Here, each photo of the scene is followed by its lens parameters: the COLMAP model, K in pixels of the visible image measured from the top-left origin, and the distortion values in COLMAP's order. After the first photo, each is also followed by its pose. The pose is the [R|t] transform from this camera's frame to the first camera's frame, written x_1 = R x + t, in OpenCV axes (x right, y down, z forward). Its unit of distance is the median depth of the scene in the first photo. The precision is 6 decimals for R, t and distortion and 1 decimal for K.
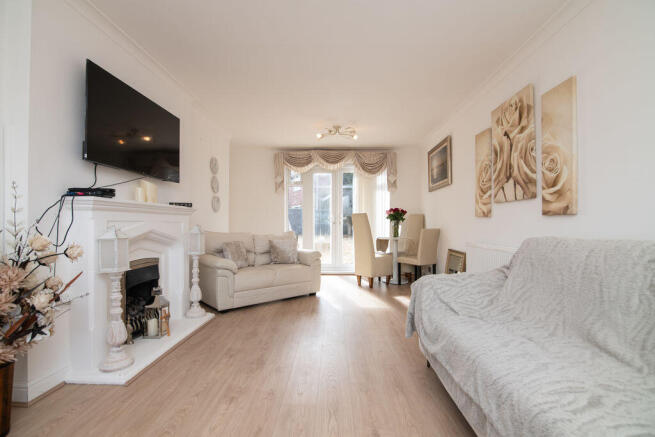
lens RADIAL K [[300.2, 0, 364.9], [0, 300.2, 213.6], [0, 0, 1]] dist [-0.016217, -0.000270]
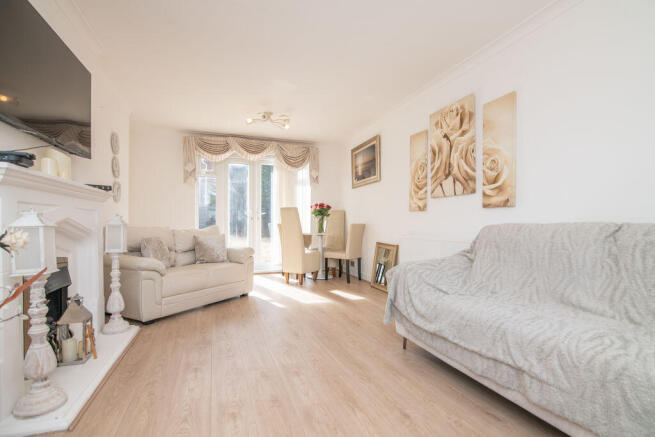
lens RADIAL K [[300.2, 0, 328.5], [0, 300.2, 222.5], [0, 0, 1]] dist [-0.016217, -0.000270]
pose [[0.941046, 0.002135, 0.338271, -0.328908], [-0.008465, 0.999816, 0.017238, 0.043212], [-0.338171, -0.019086, 0.940891, 0.089033]]
